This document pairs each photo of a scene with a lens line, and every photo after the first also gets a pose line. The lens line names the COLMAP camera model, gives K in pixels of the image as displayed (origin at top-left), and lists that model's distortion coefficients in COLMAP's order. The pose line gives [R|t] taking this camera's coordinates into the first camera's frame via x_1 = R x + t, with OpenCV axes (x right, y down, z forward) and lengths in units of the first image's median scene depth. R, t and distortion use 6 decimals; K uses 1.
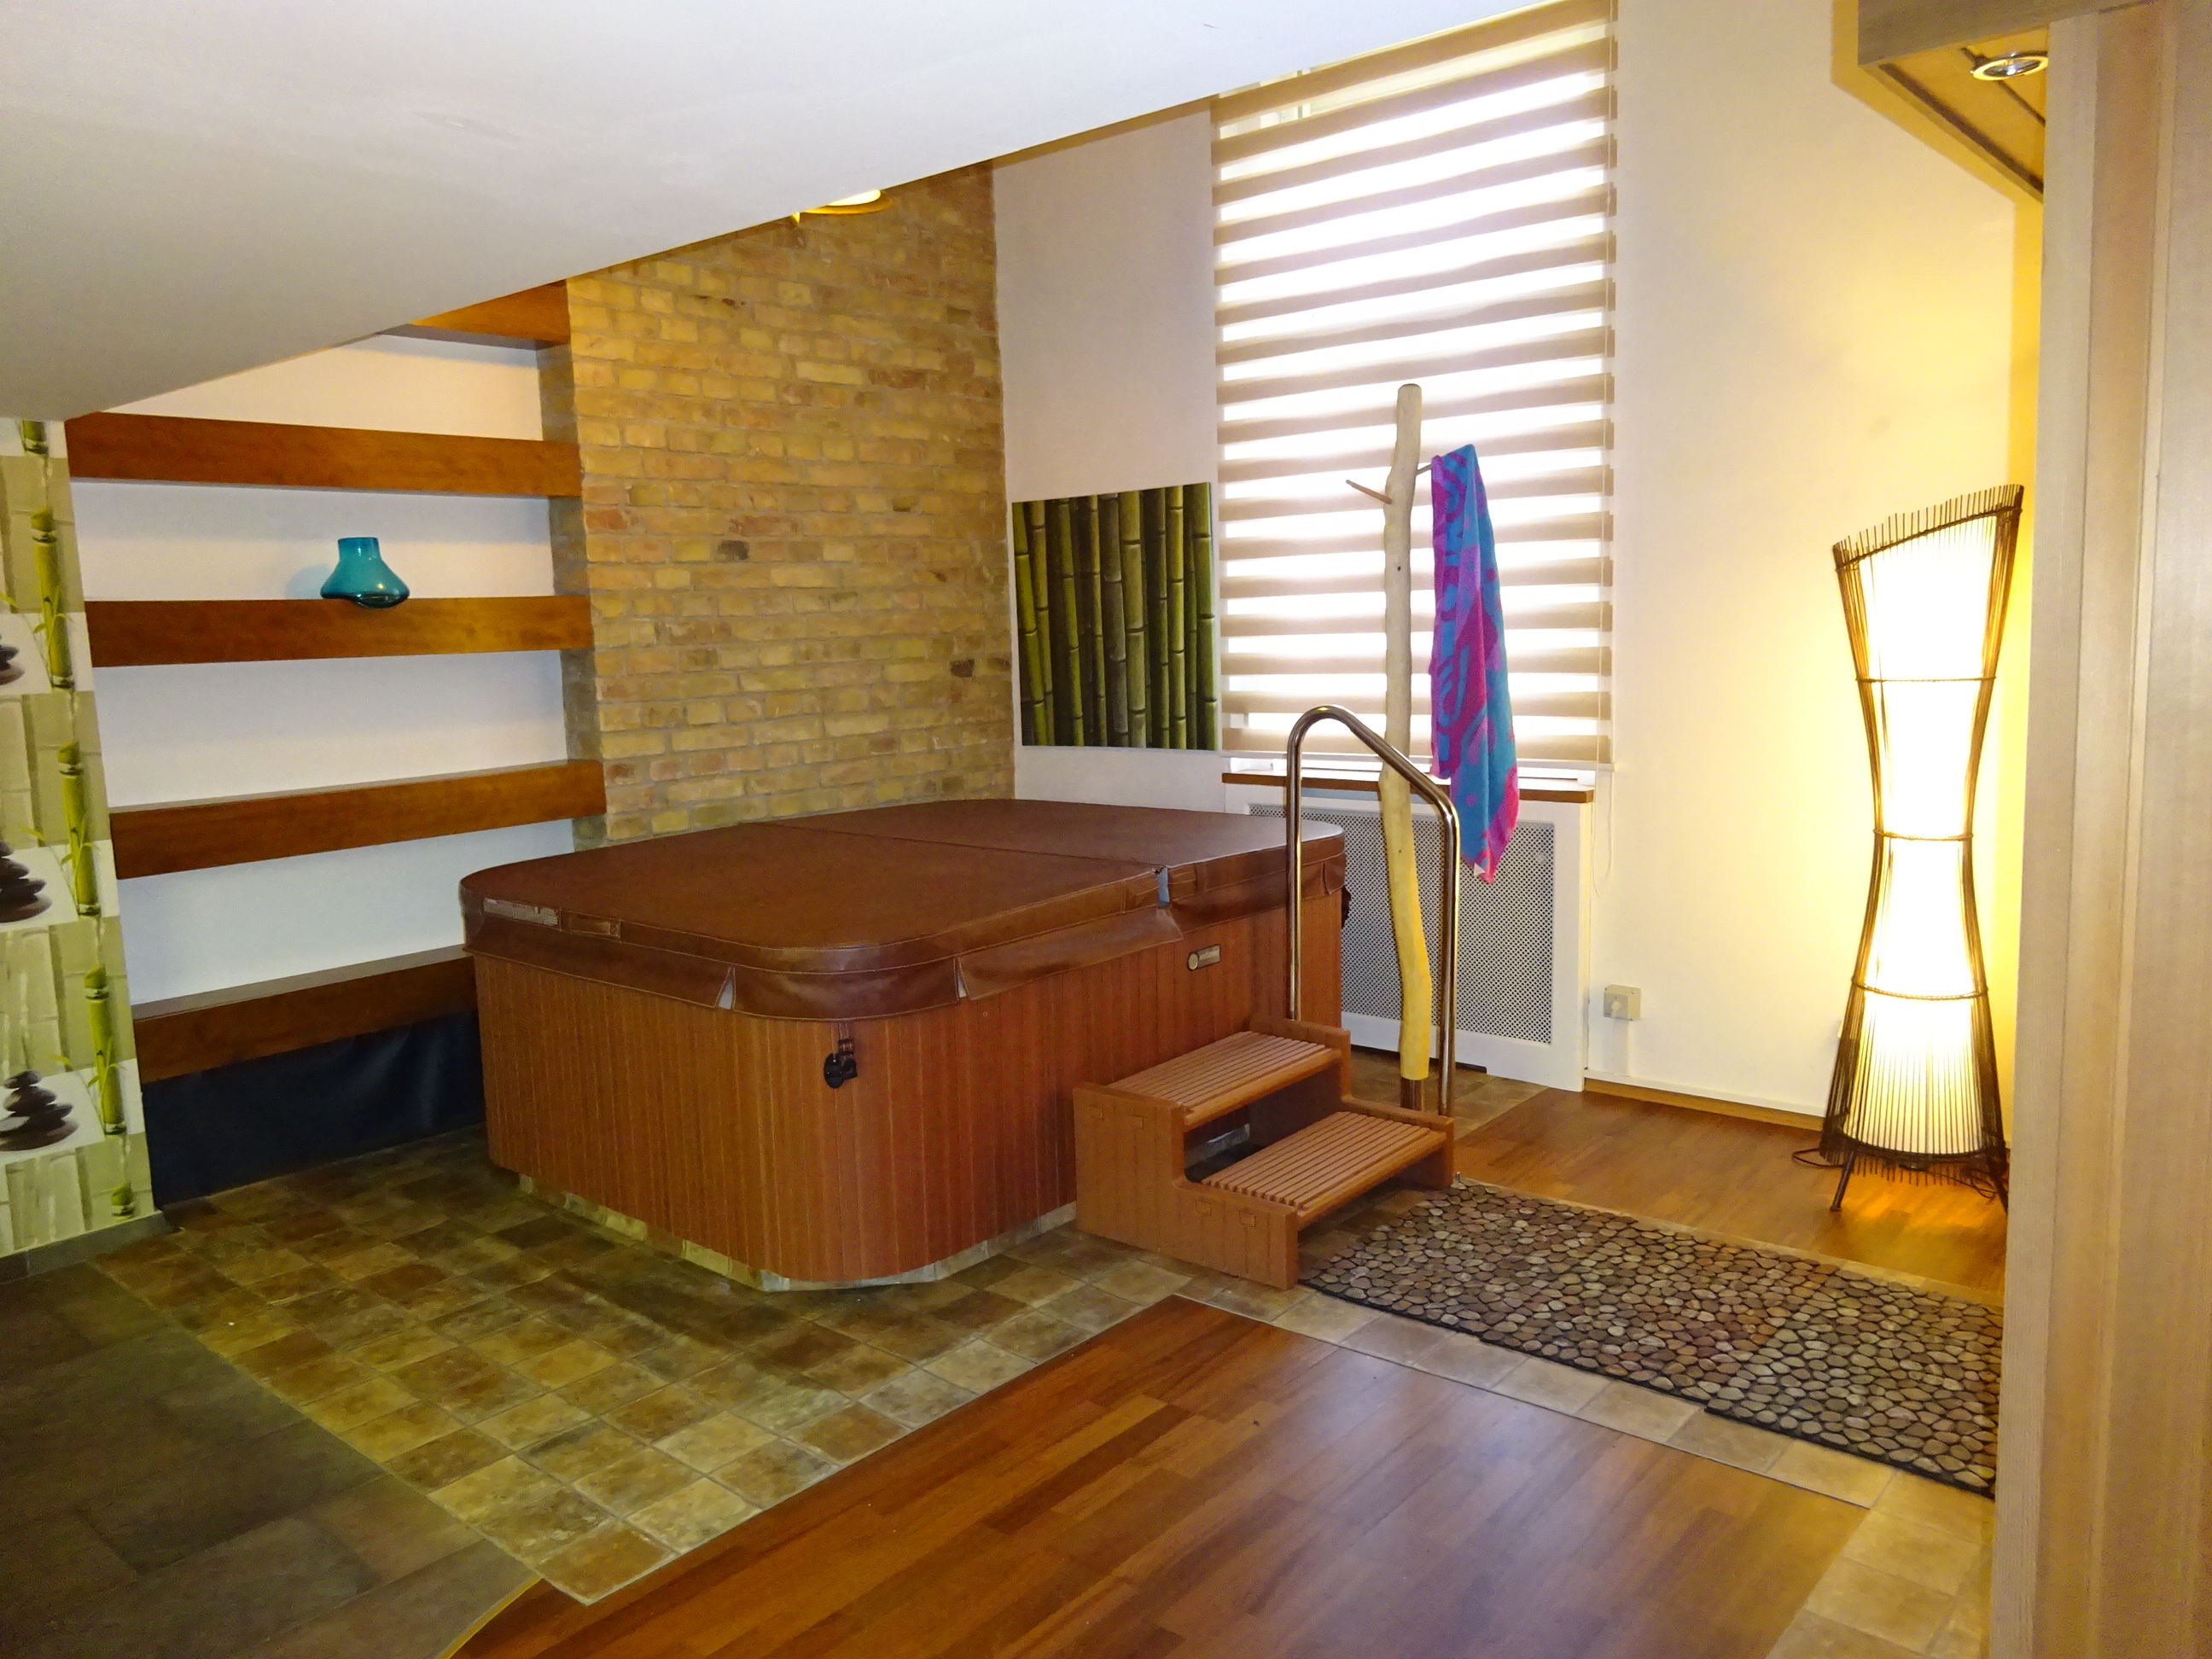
lens RADIAL K [[1621.2, 0, 1109.0], [0, 1621.2, 818.4], [0, 0, 1]] dist [0.004586, -0.006132]
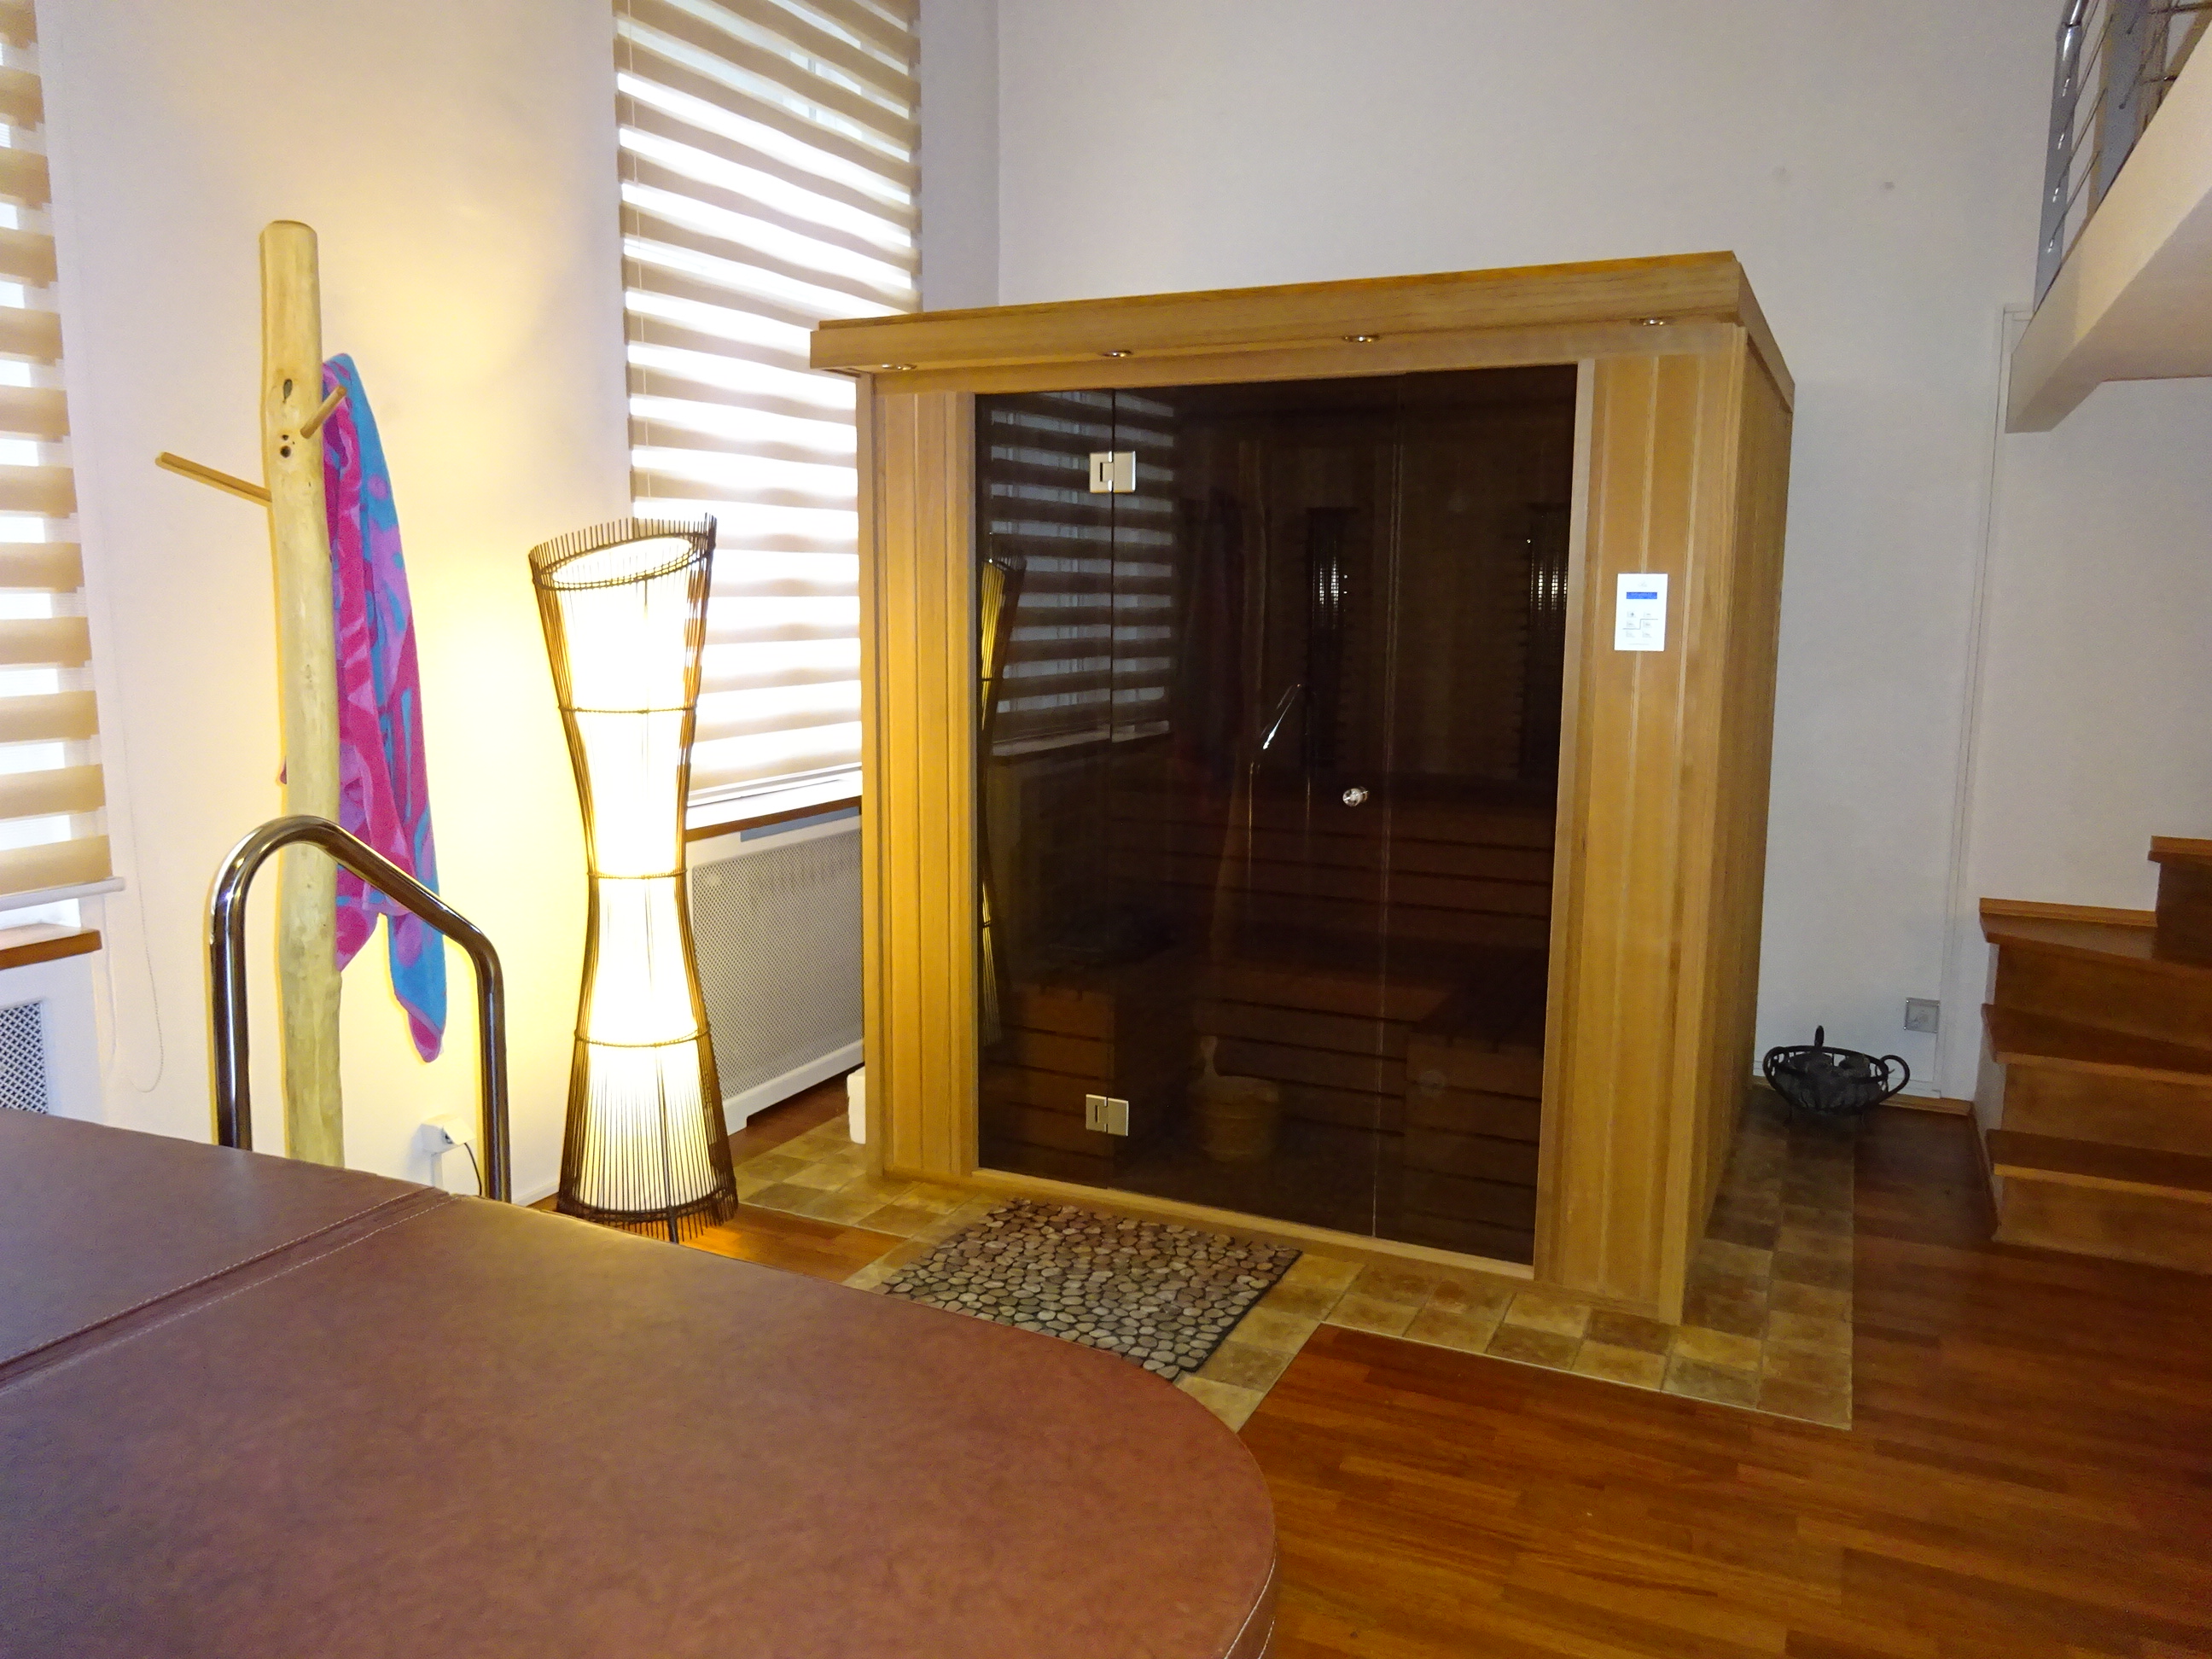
lens RADIAL K [[1621.2, 0, 1109.4], [0, 1621.2, 834.2], [0, 0, 1]] dist [0.004586, -0.006132]
pose [[-0.260104, -0.115967, 0.958591, -0.459126], [0.132469, 0.979089, 0.154391, -0.117316], [-0.956451, 0.167141, -0.239303, 0.961698]]
